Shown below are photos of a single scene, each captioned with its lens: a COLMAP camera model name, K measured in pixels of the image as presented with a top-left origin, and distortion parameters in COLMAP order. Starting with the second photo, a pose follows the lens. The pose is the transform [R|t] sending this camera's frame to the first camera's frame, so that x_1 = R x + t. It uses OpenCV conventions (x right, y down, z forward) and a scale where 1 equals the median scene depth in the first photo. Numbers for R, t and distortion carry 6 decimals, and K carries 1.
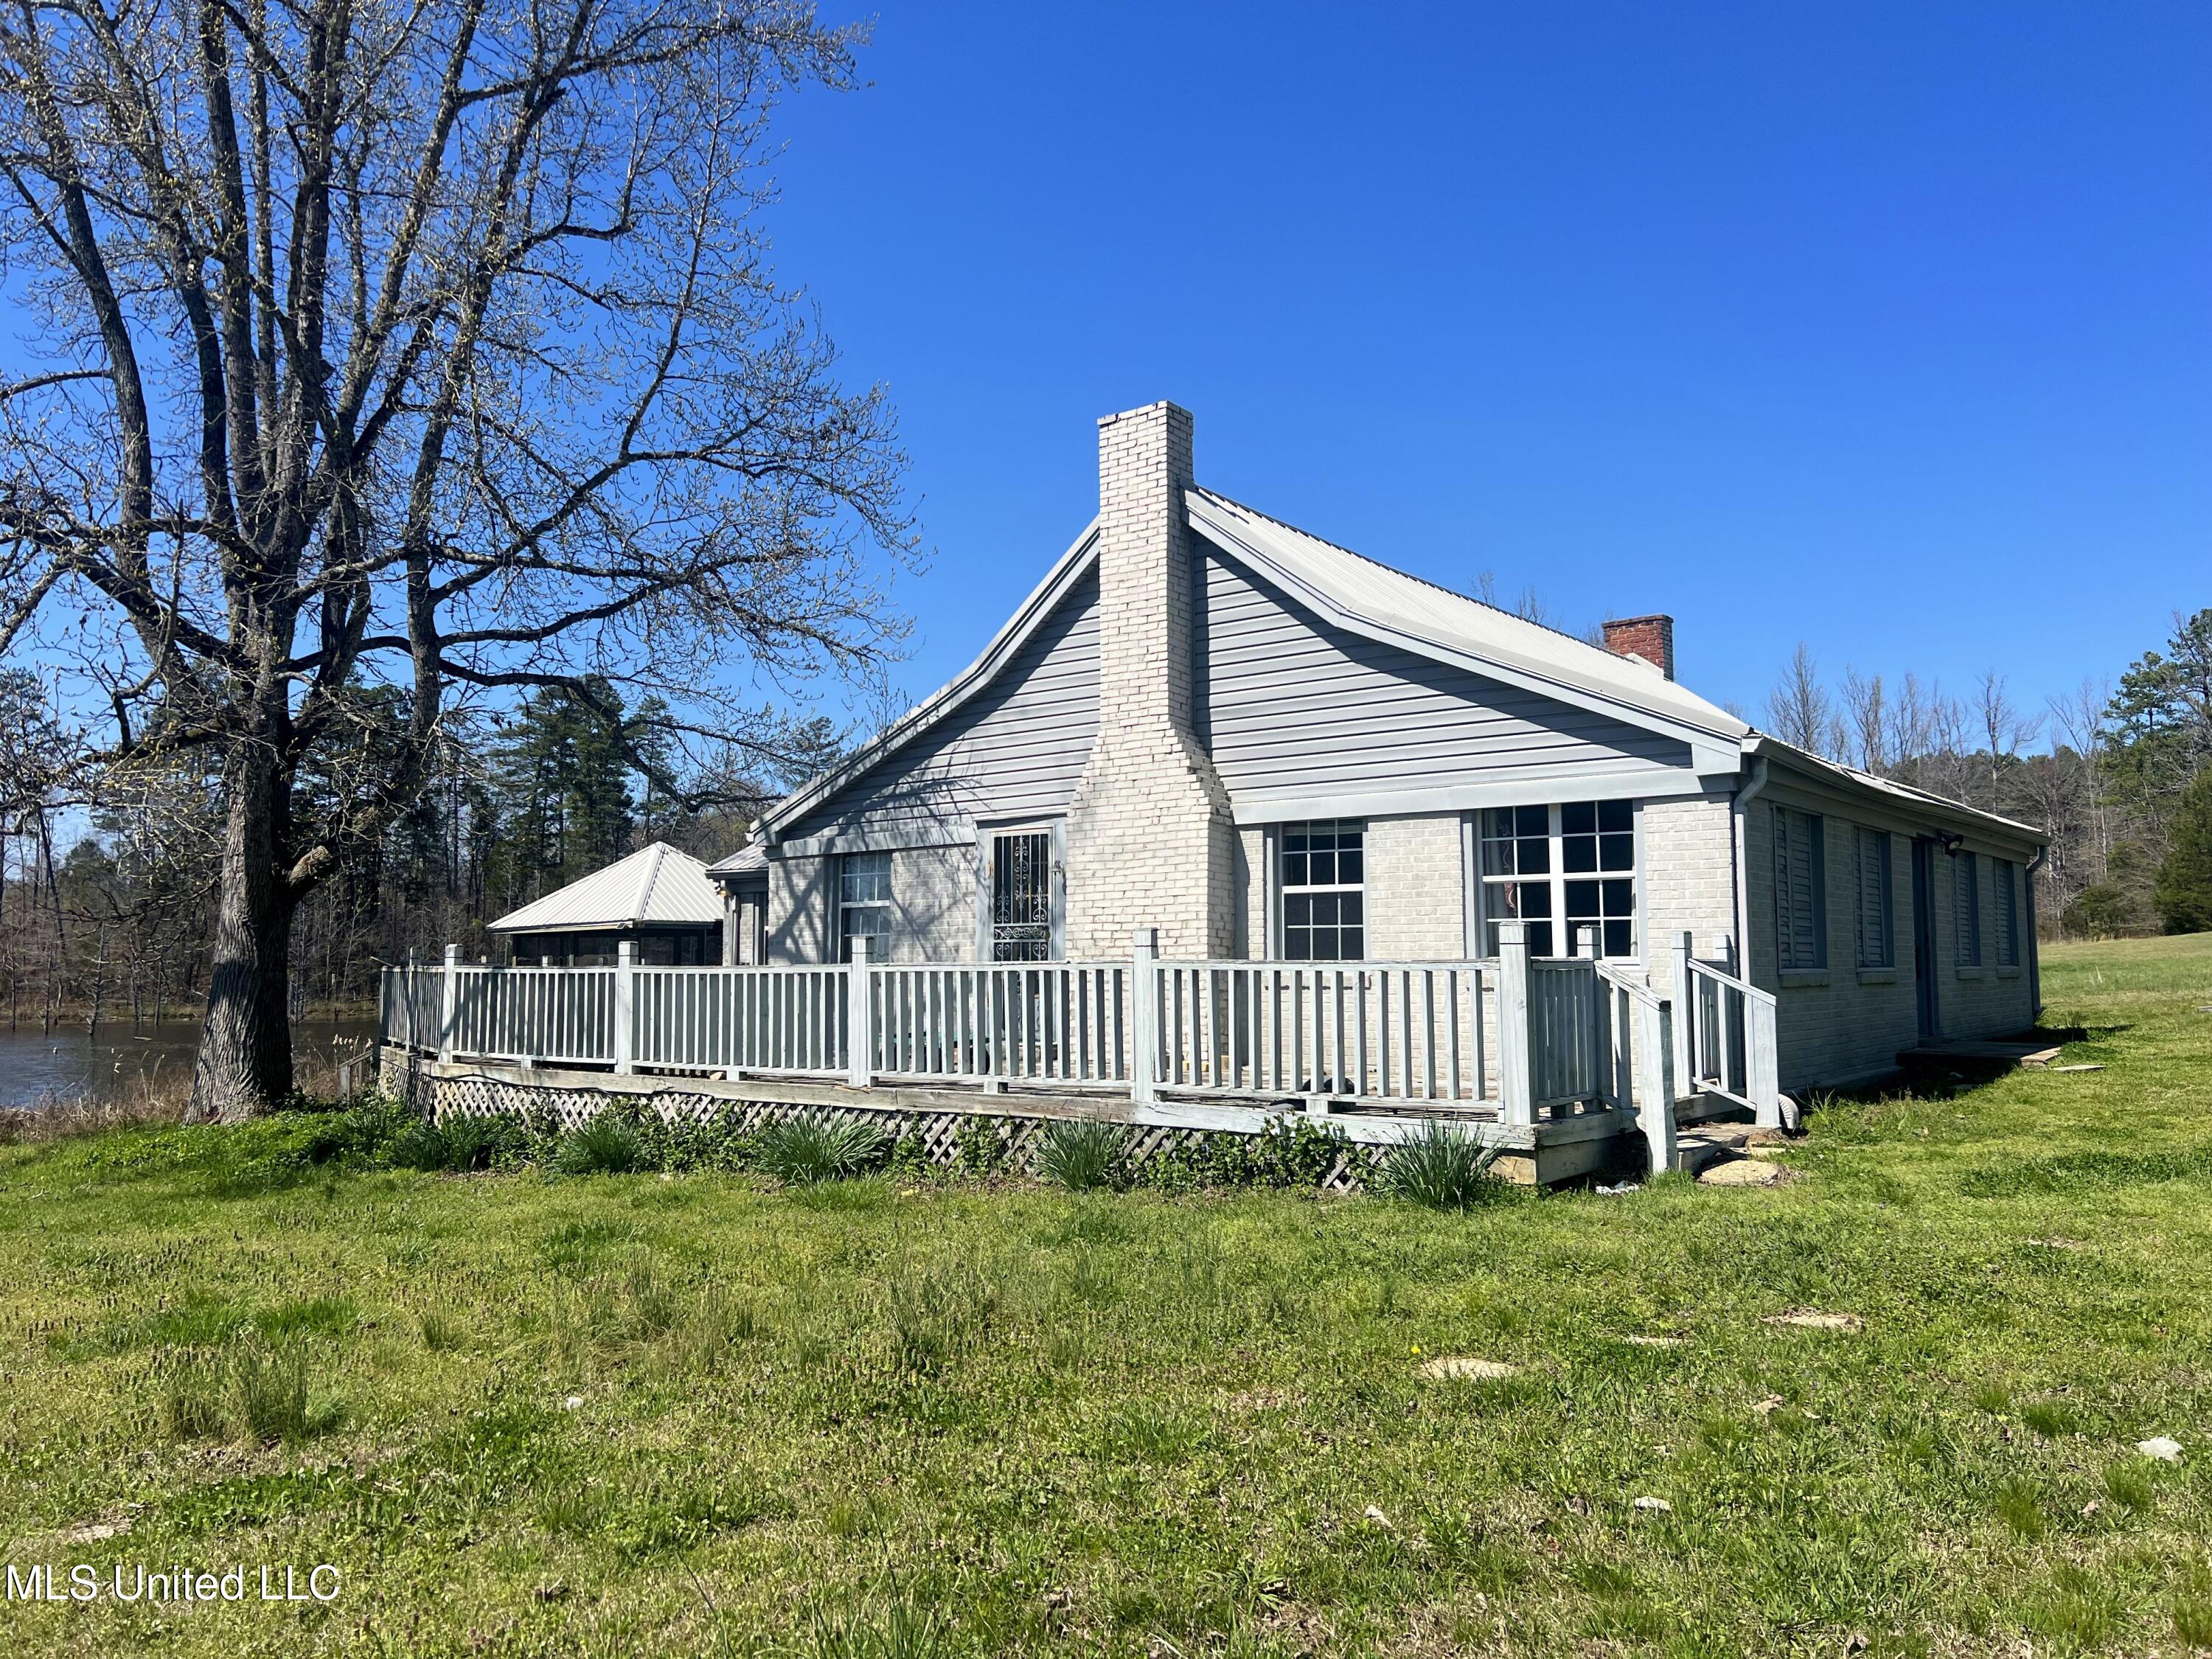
lens RADIAL K [[1709.6, 0, 1106.0], [0, 1709.6, 829.5], [0, 0, 1]] dist [0.003290, 0.000641]
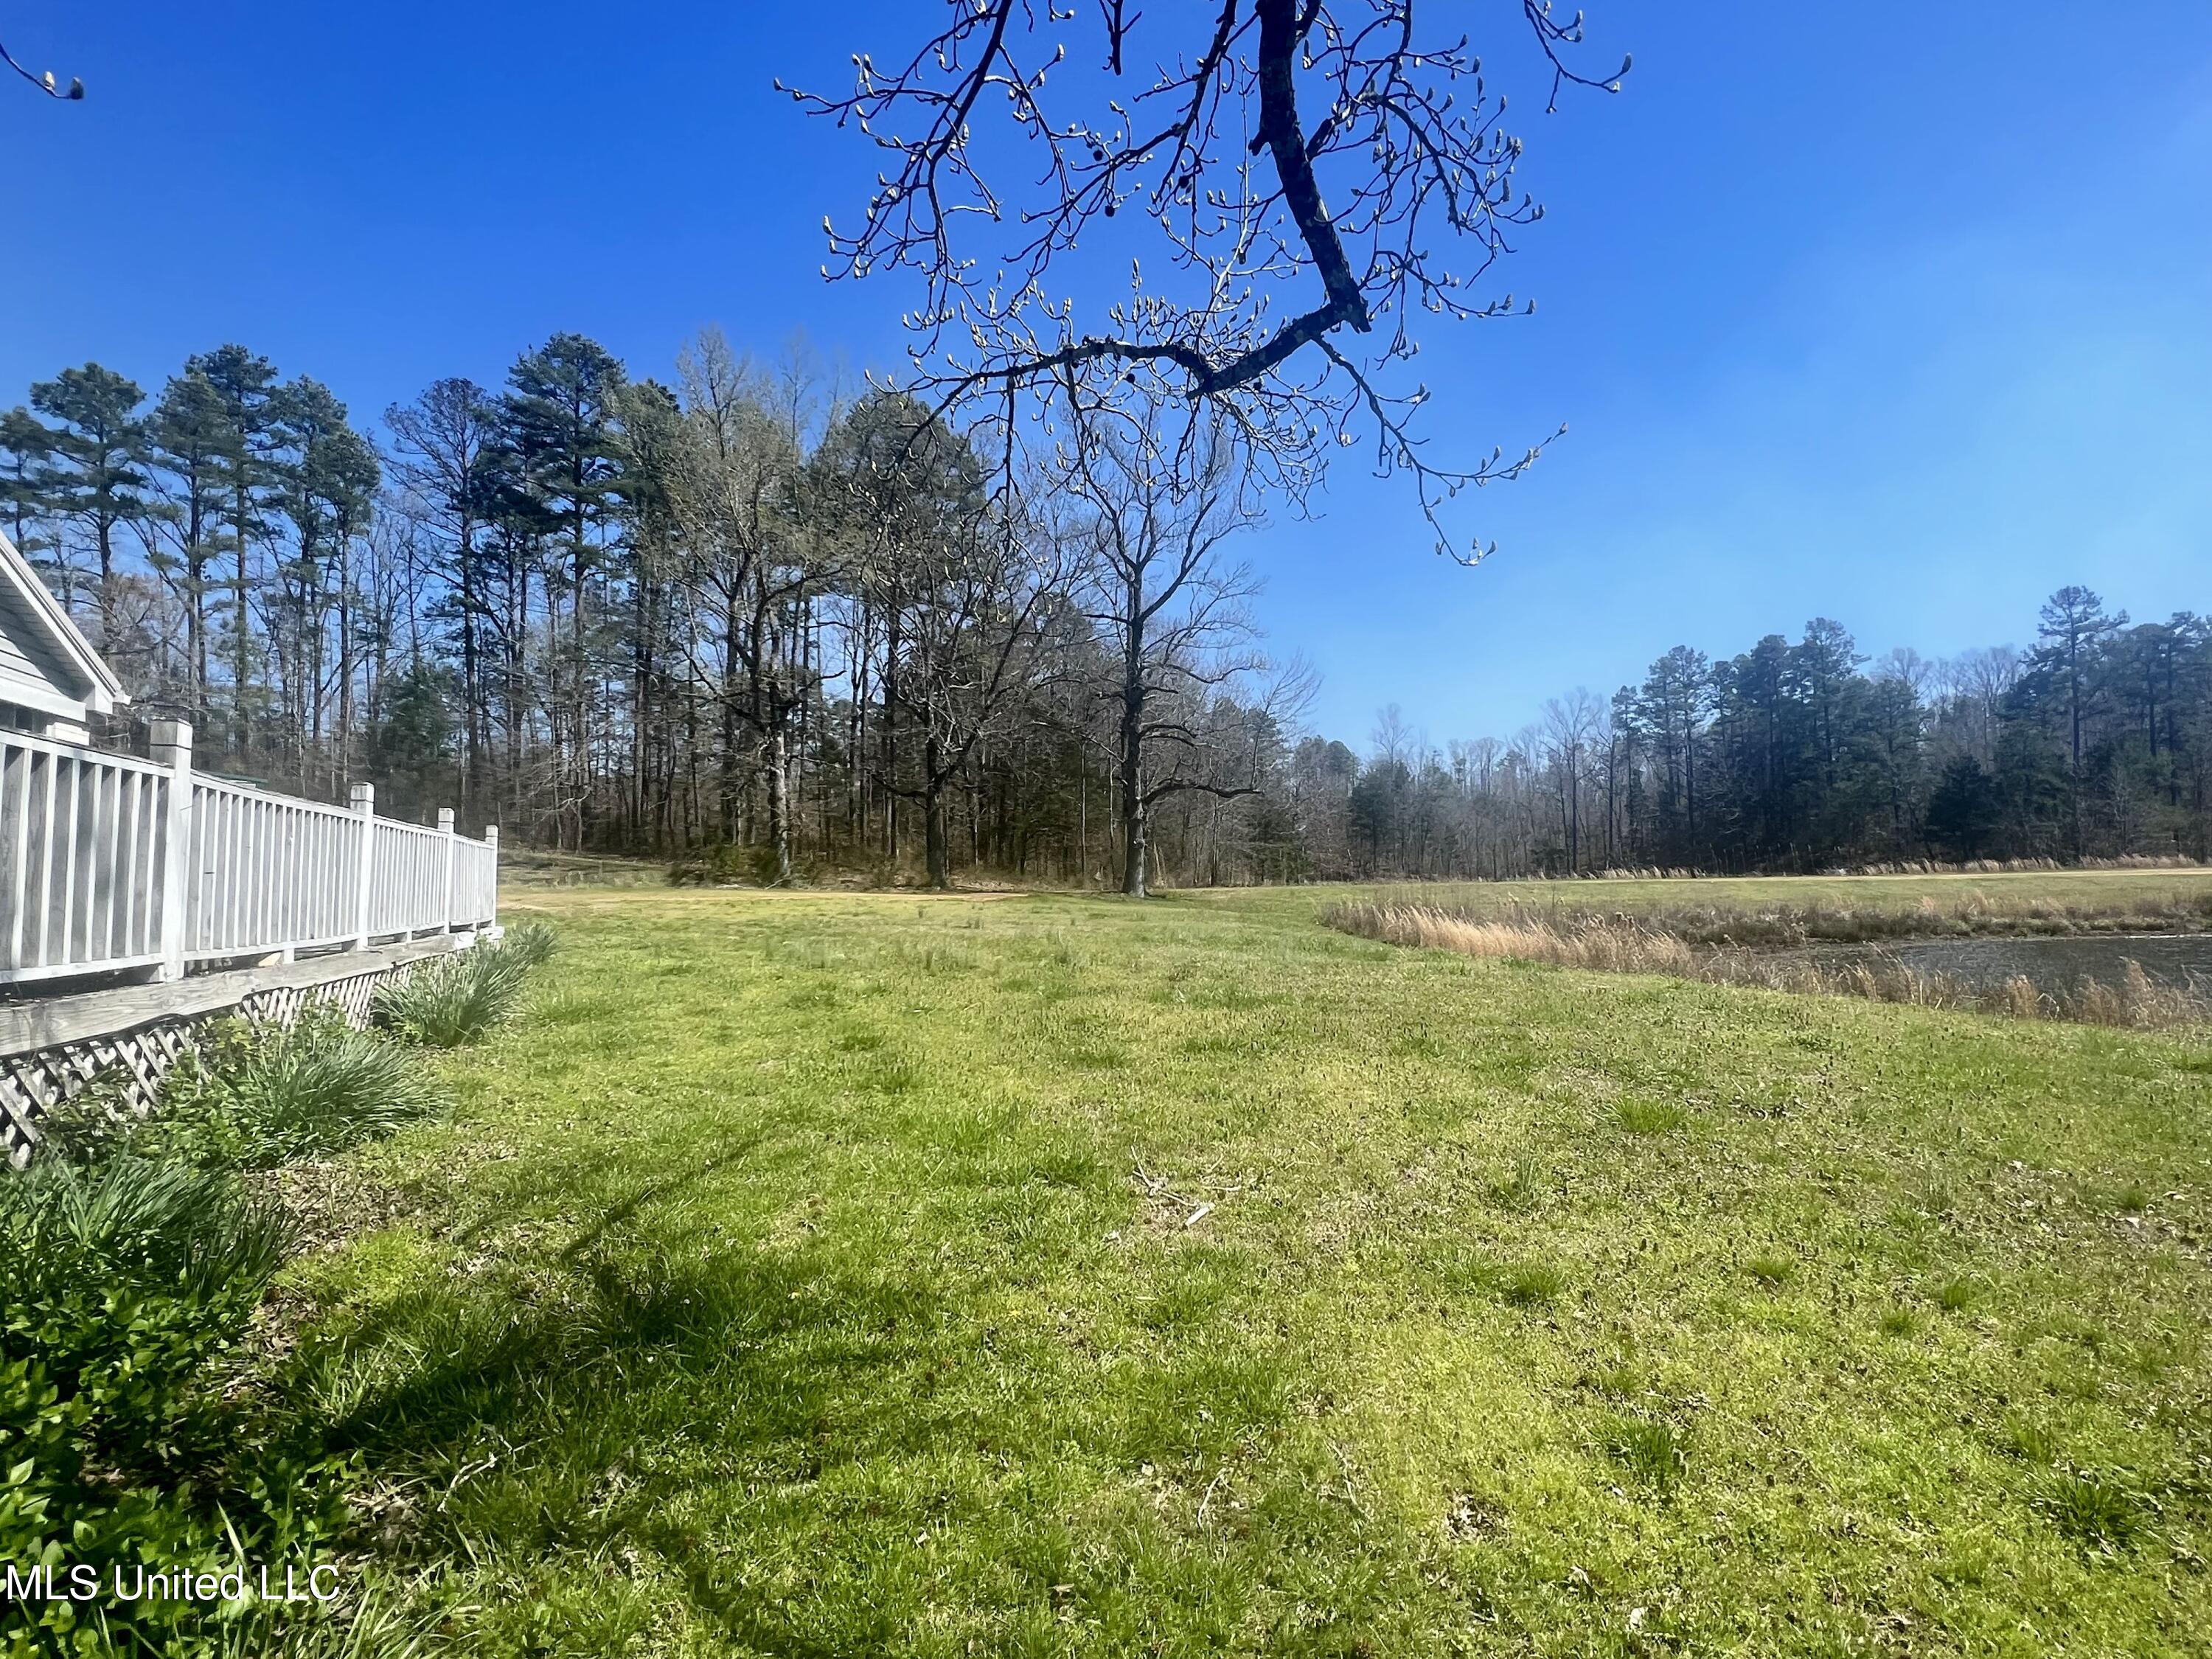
lens RADIAL K [[1096.4, 0, 1099.8], [0, 1096.4, 826.2], [0, 0, 1]] dist [-0.001134, -0.000121]
pose [[-0.871450, 0.039538, 0.488888, -0.676620], [-0.030204, 0.990528, -0.133947, 0.132241], [-0.489553, -0.131494, -0.862002, 1.144736]]
